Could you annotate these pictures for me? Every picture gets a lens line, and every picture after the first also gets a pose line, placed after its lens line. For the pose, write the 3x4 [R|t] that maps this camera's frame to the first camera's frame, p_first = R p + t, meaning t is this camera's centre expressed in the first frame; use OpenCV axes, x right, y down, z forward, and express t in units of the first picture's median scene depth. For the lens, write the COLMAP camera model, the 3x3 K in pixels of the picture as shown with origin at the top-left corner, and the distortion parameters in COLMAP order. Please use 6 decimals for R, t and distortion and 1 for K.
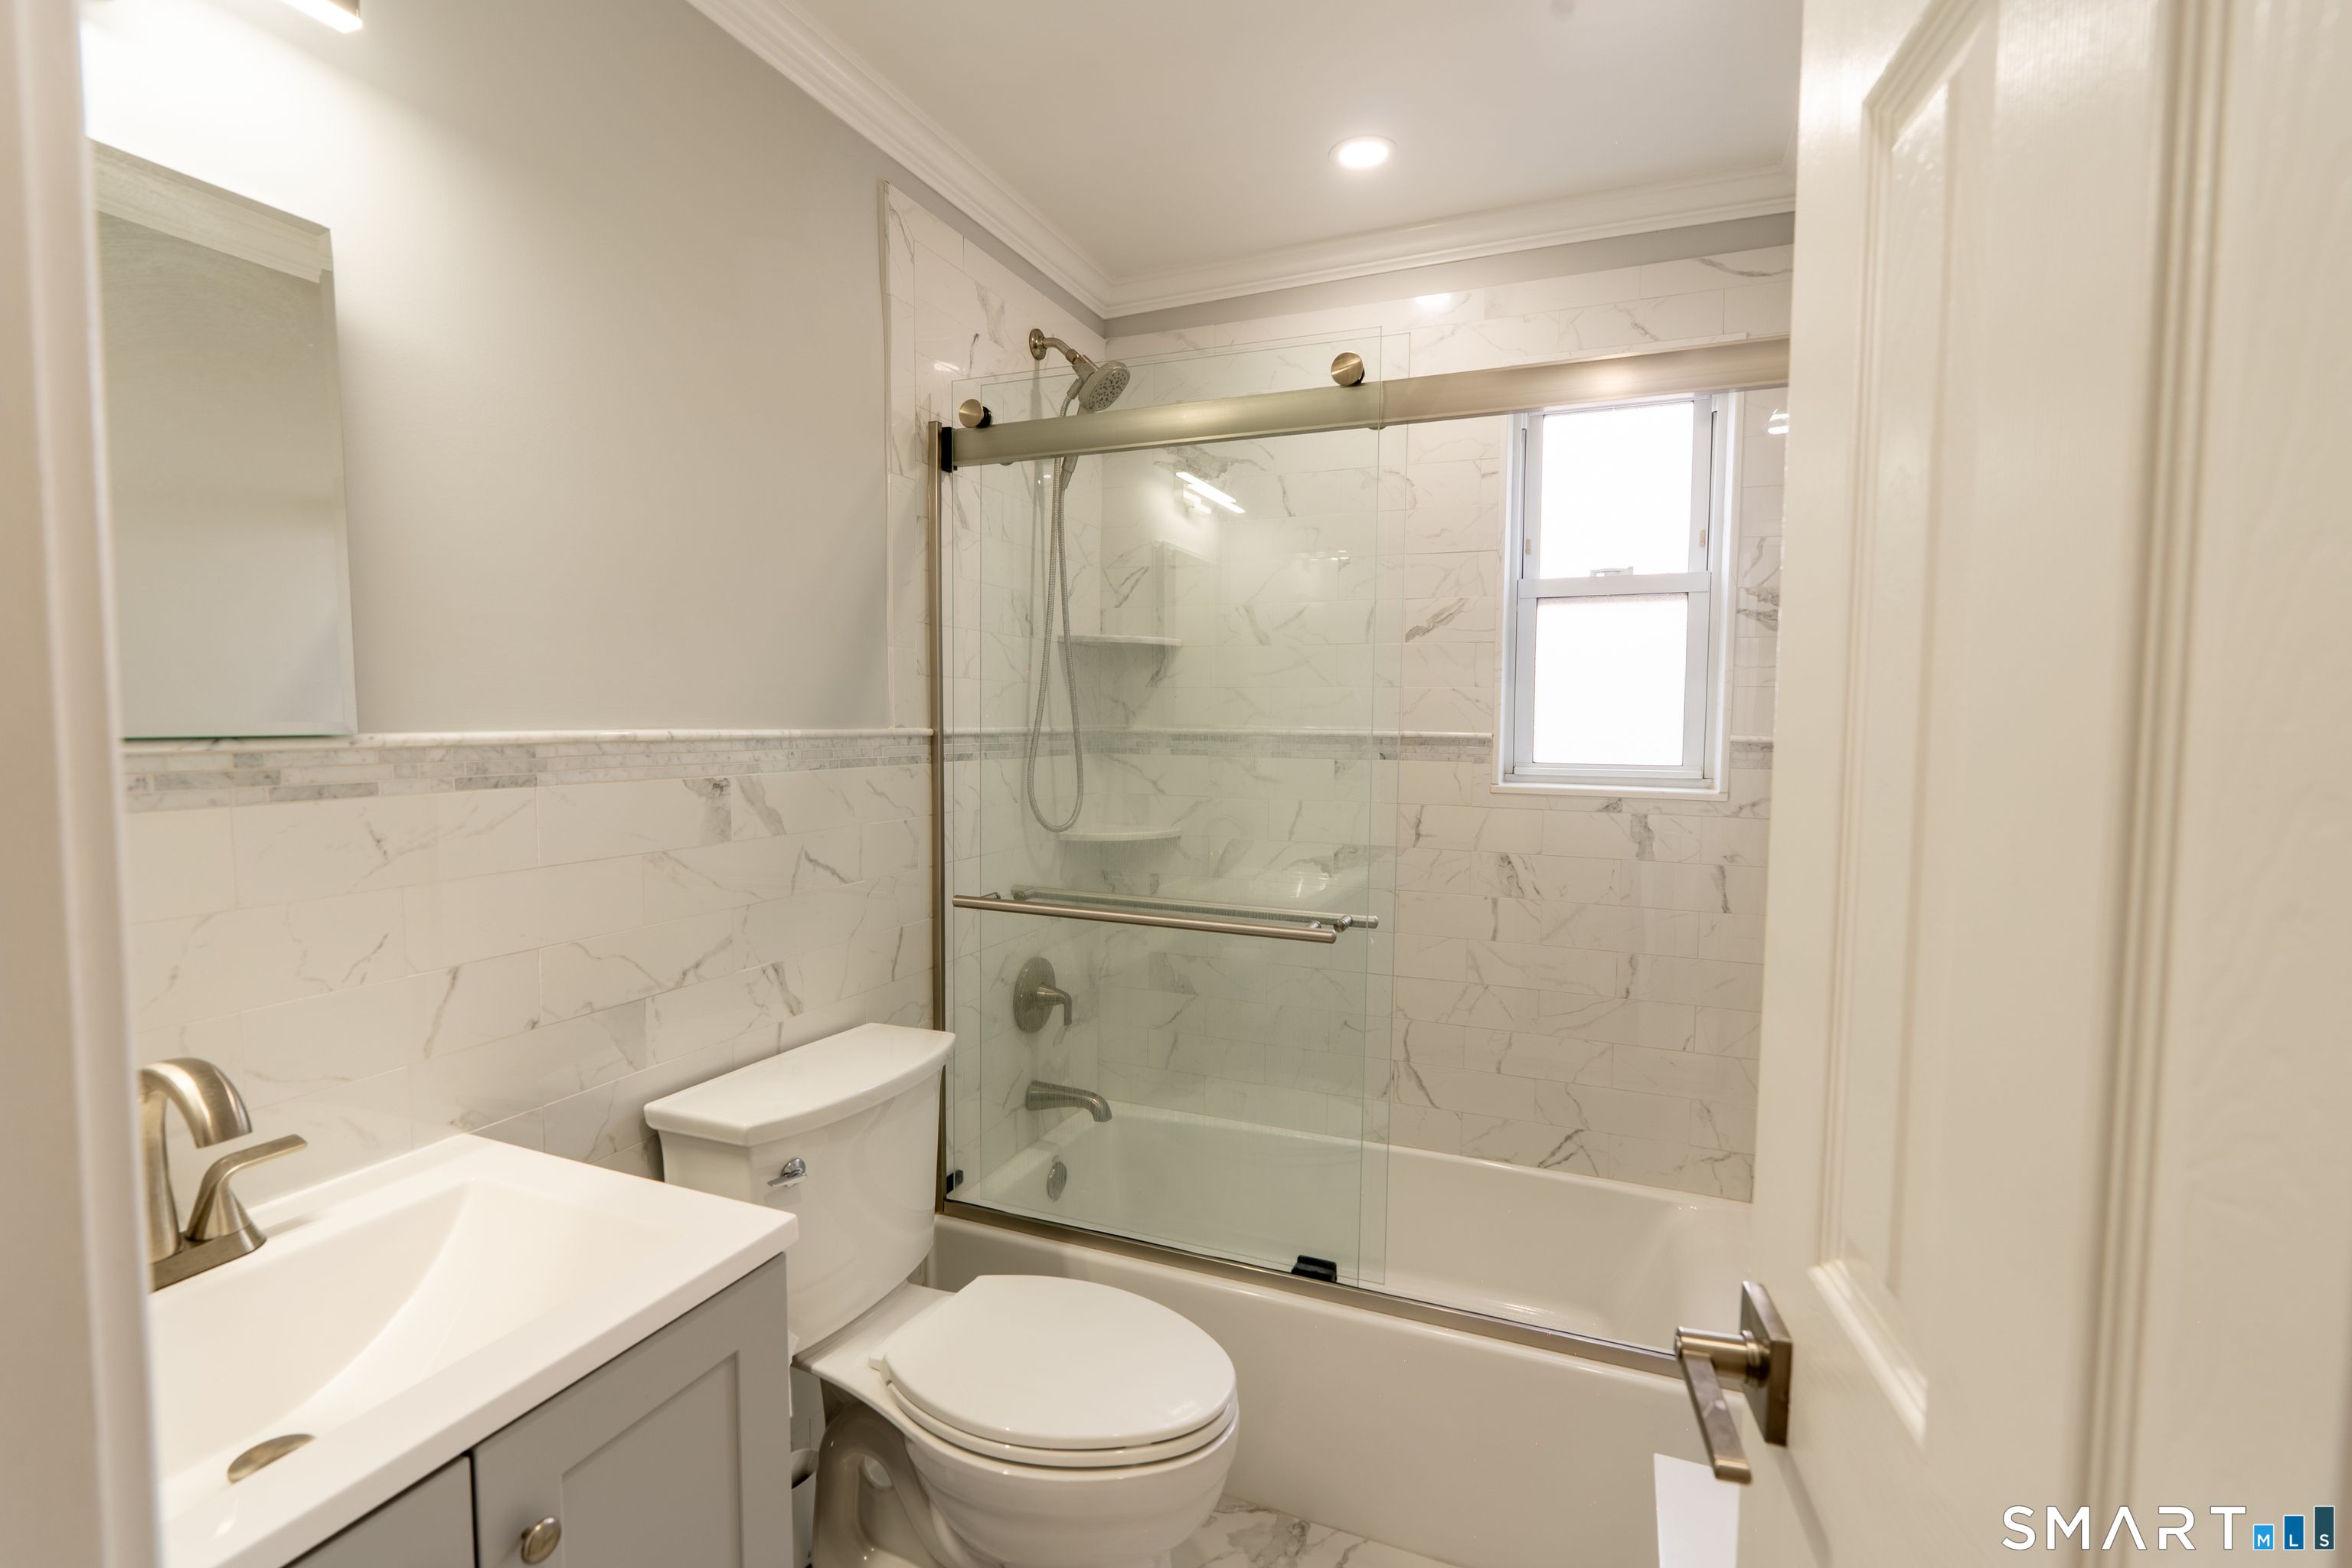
lens RADIAL K [[1070.6, 0, 1174.8], [0, 1070.6, 786.4], [0, 0, 1]] dist [-0.005194, 0.001389]
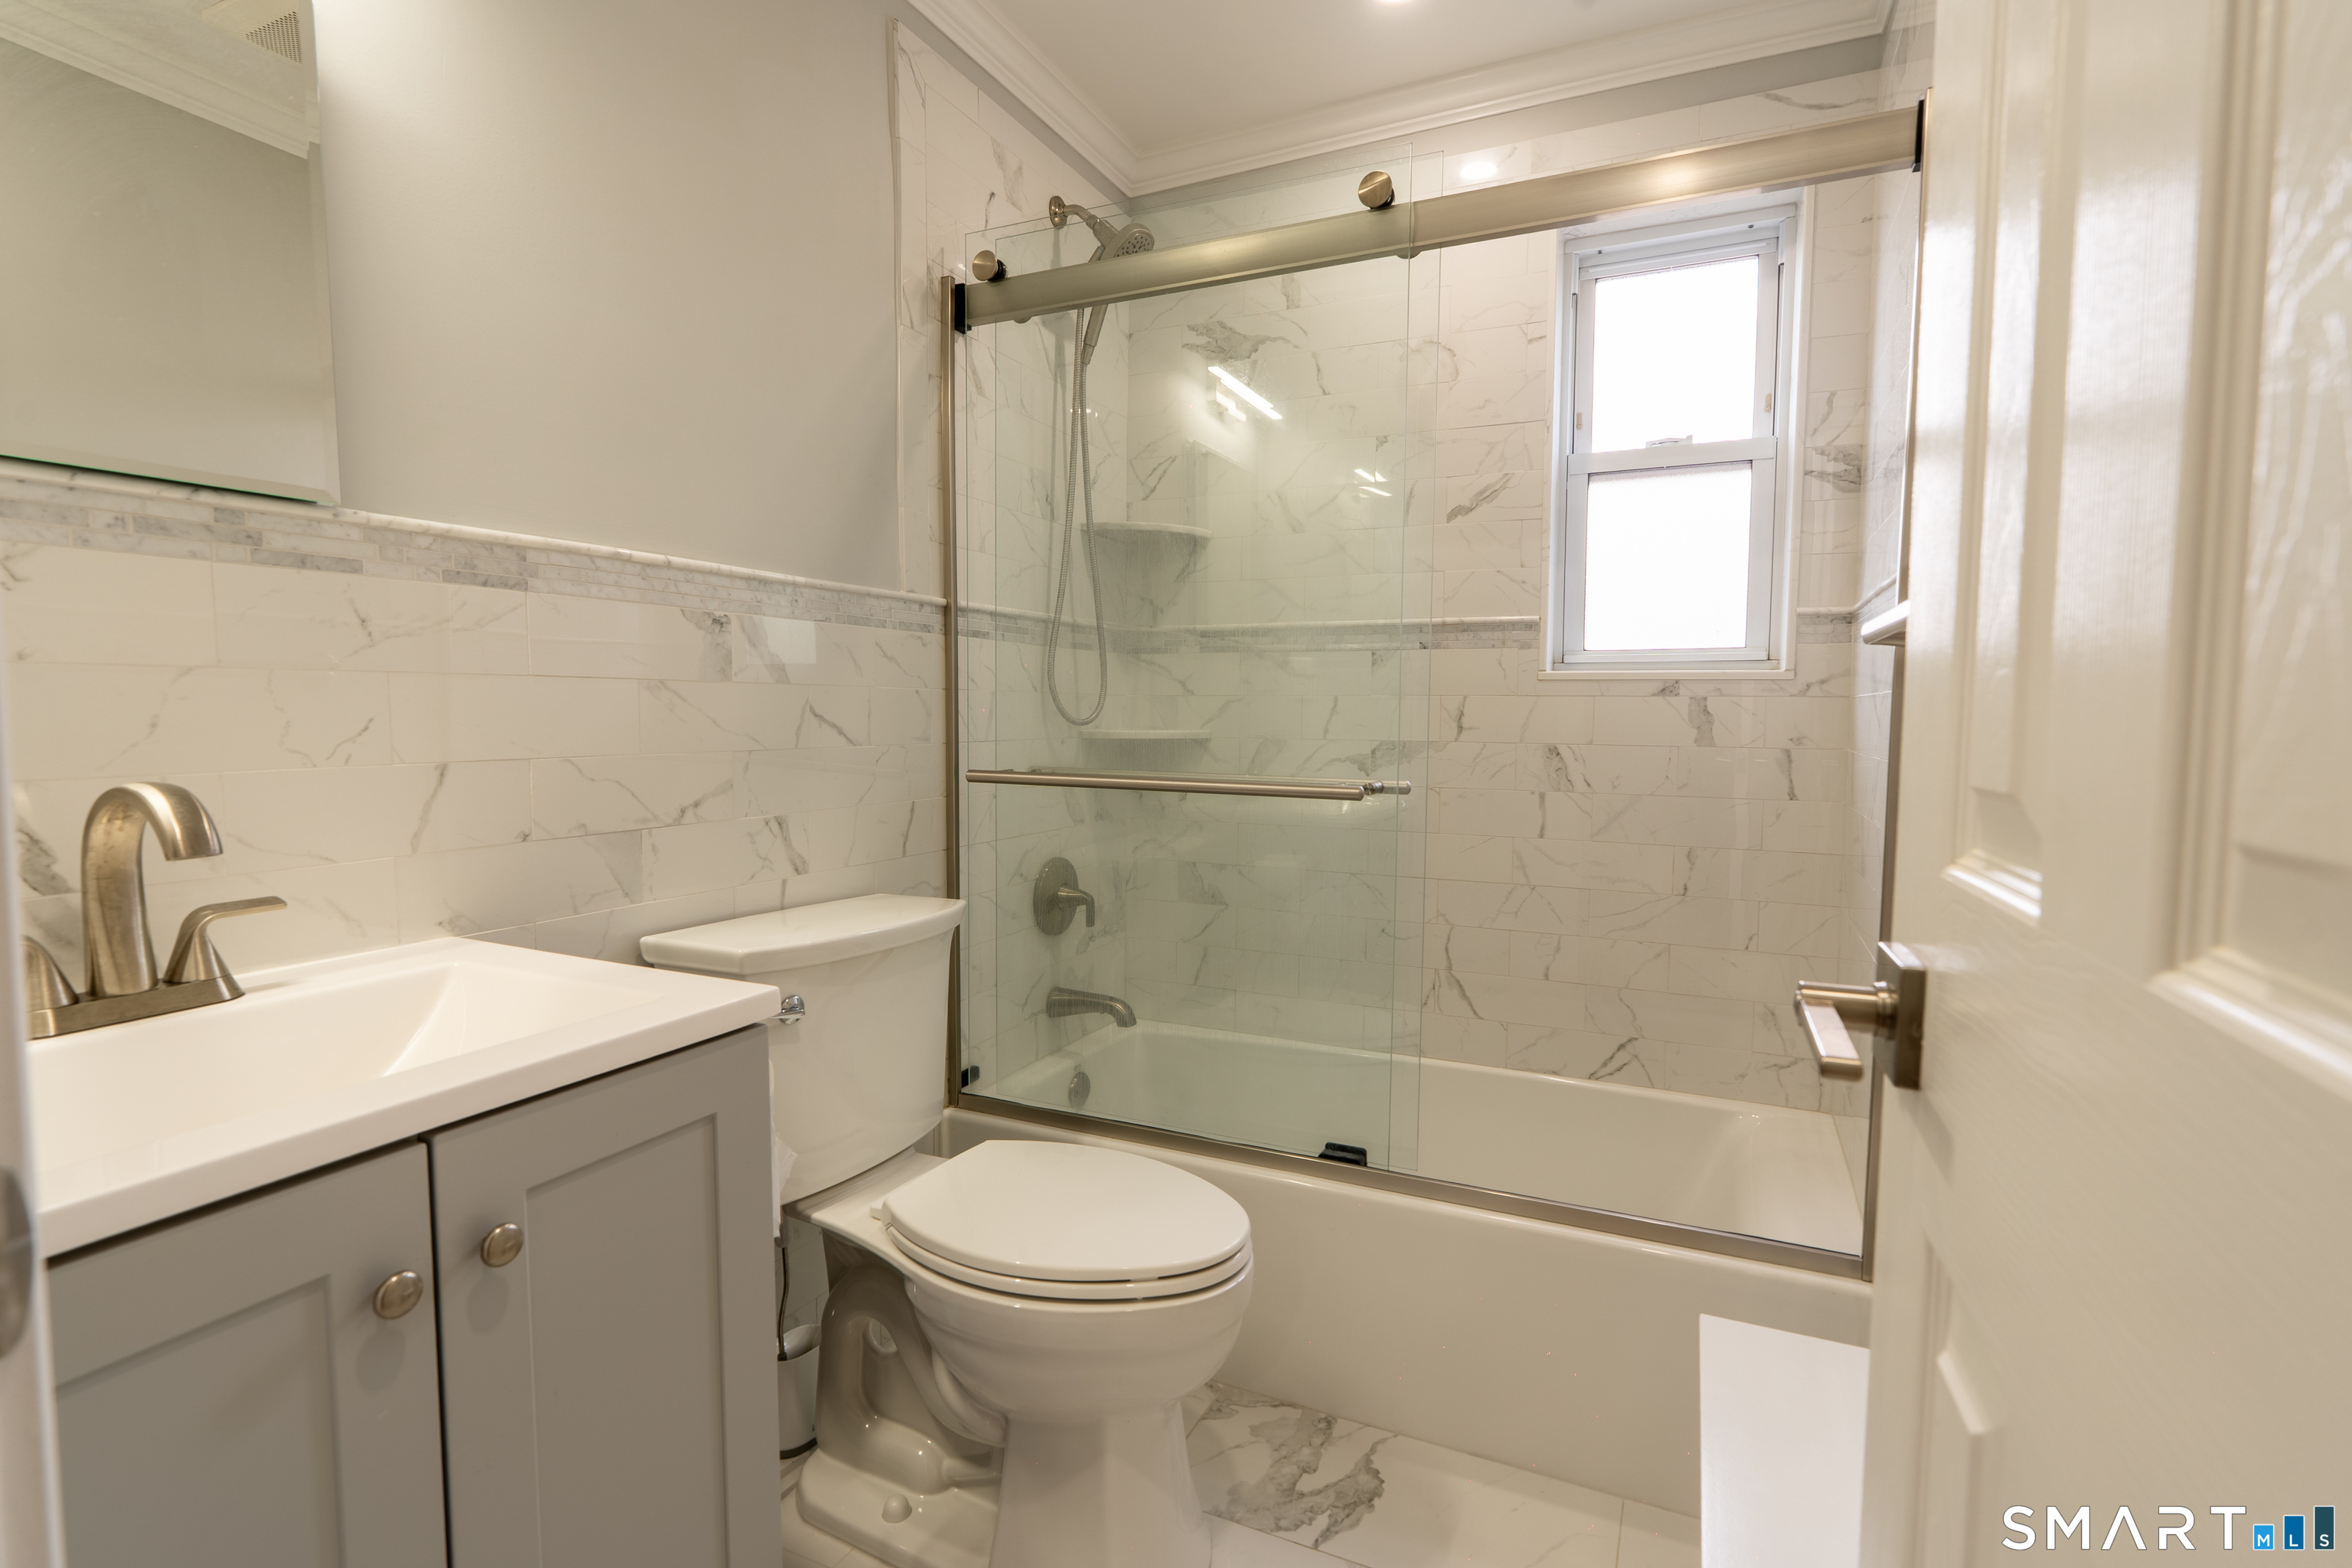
lens RADIAL K [[1118.6, 0, 1175.8], [0, 1118.6, 786.8], [0, 0, 1]] dist [-0.003841, 0.001022]
pose [[0.999028, 0.000122, -0.044076, 0.025104], [0.000011, 0.999995, 0.003008, 0.116020], [0.044077, -0.003006, 0.999024, 0.005913]]
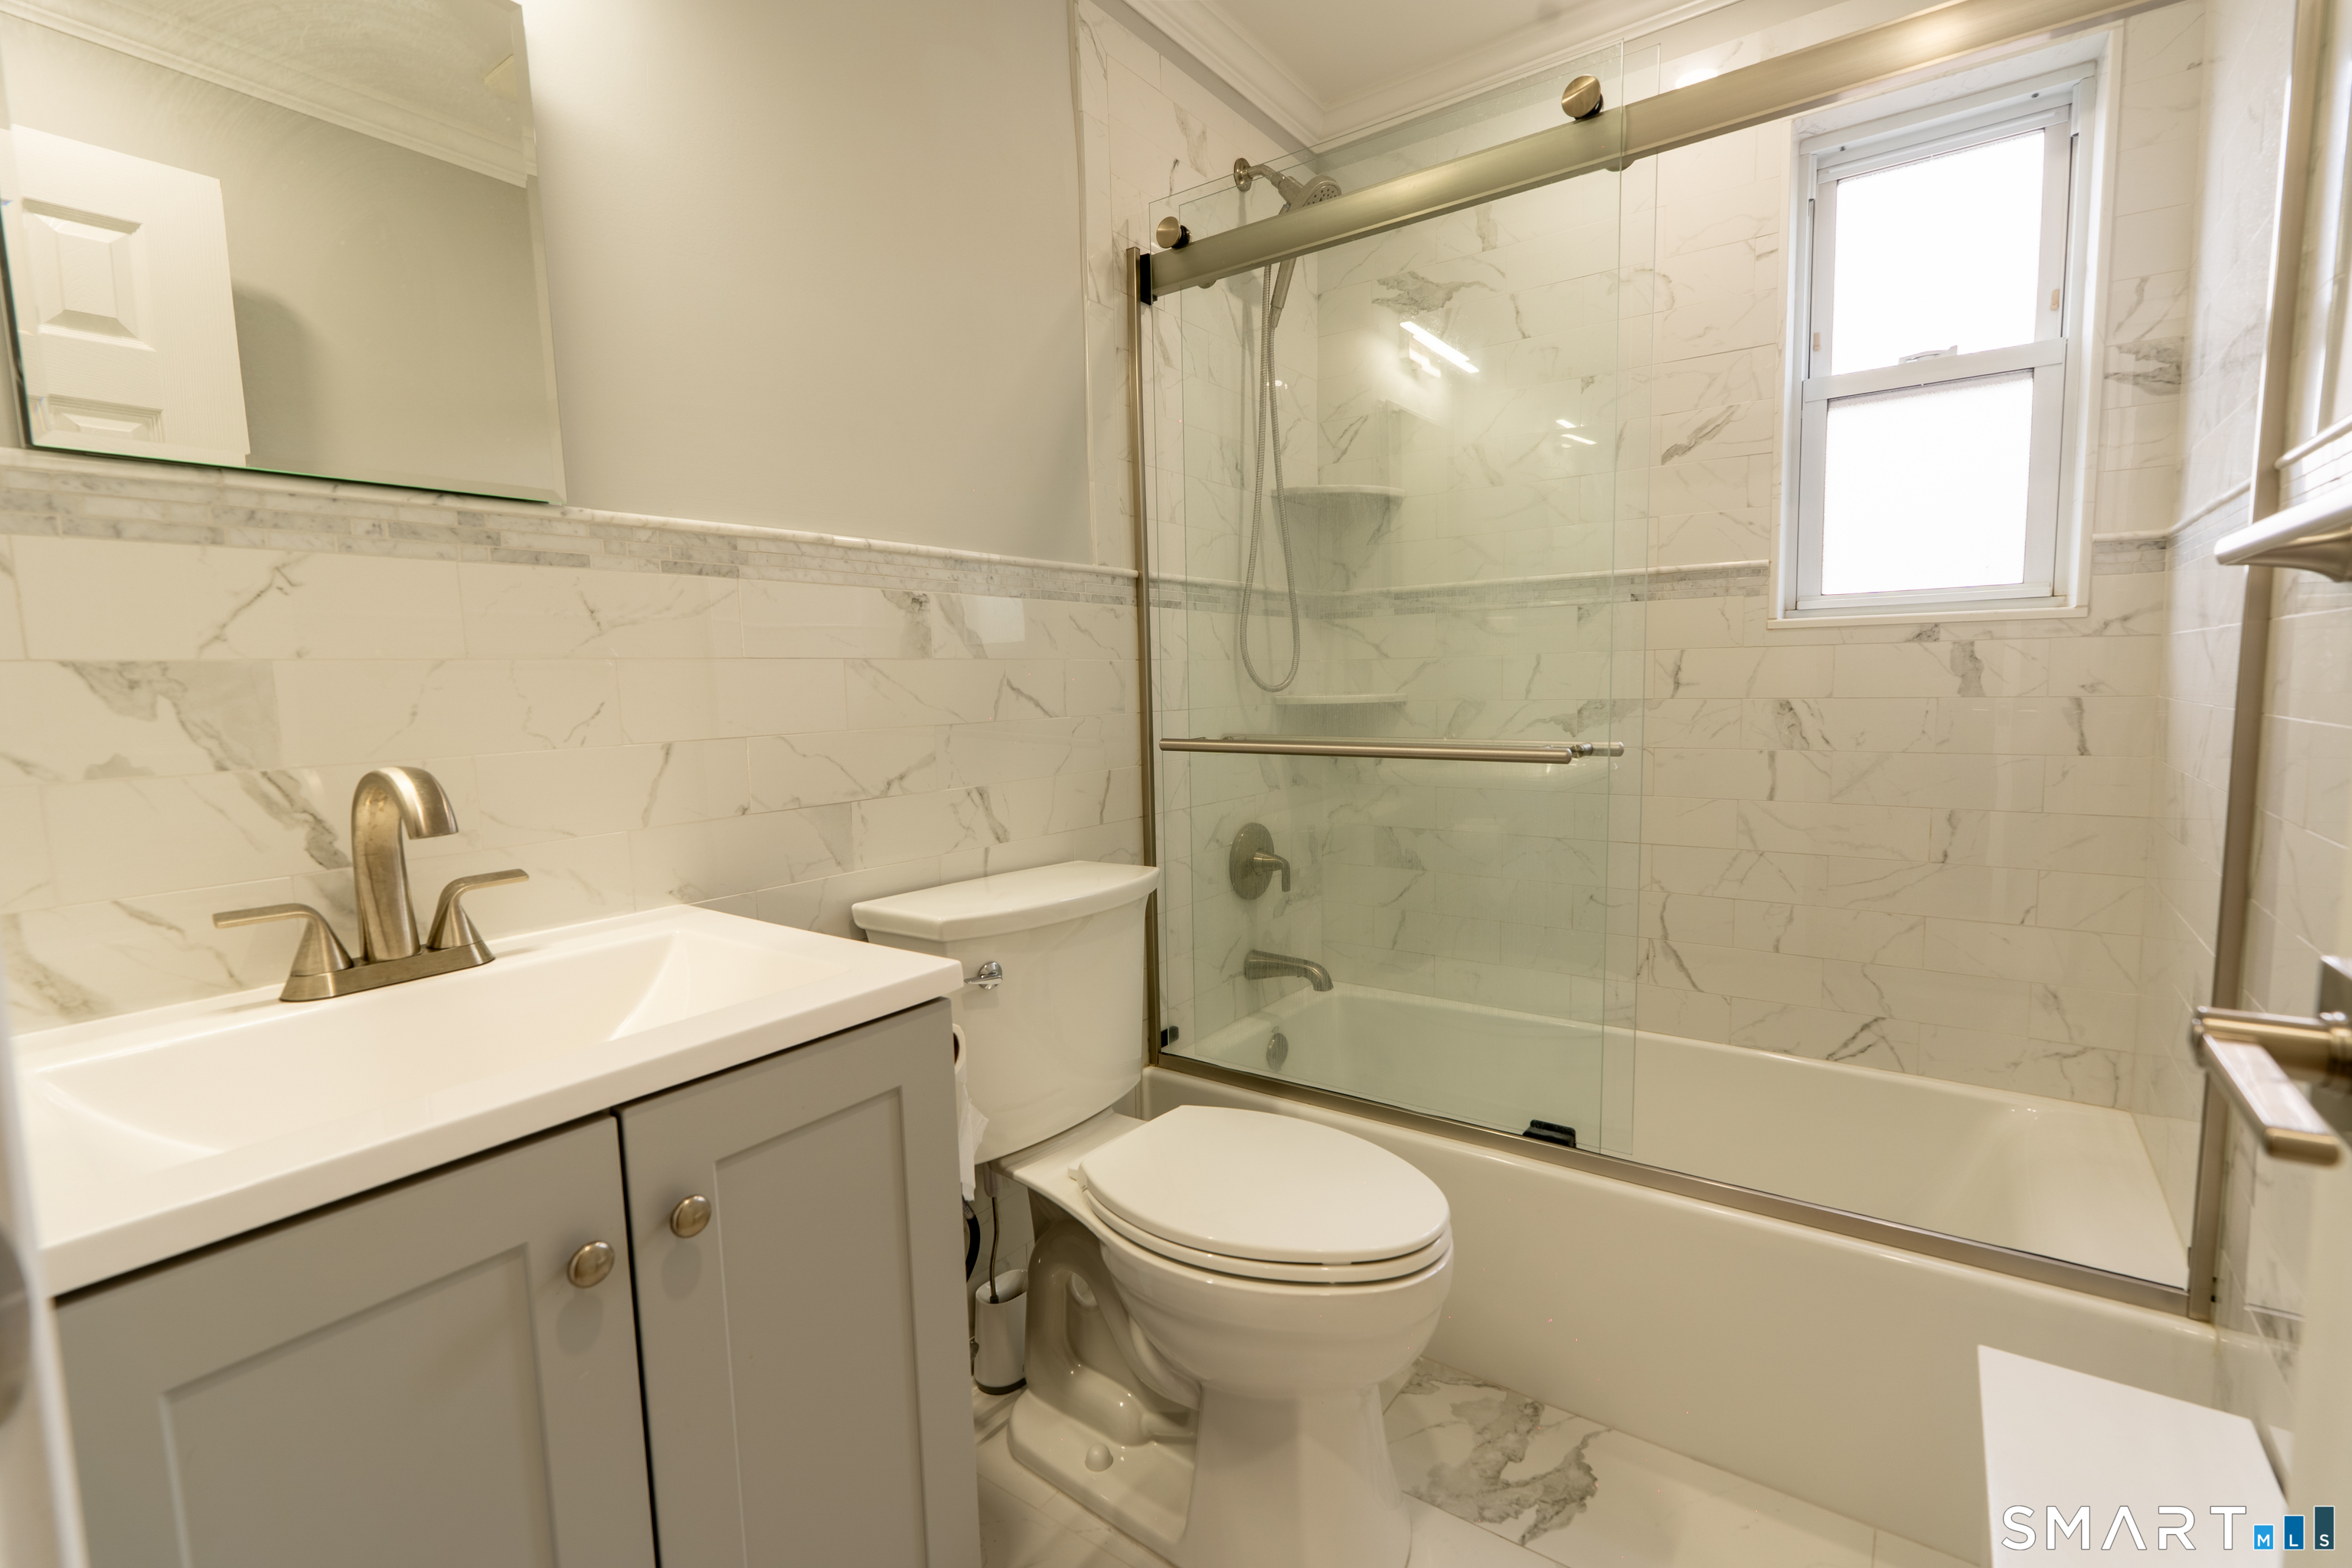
lens RADIAL K [[1053.9, 0, 1178.9], [0, 1053.9, 786.6], [0, 0, 1]] dist [-0.006027, 0.003332]
pose [[0.973618, -0.008782, -0.228016, 0.029214], [0.017277, 0.999228, 0.035286, 0.113859], [0.227530, -0.038295, 0.973018, 0.068464]]
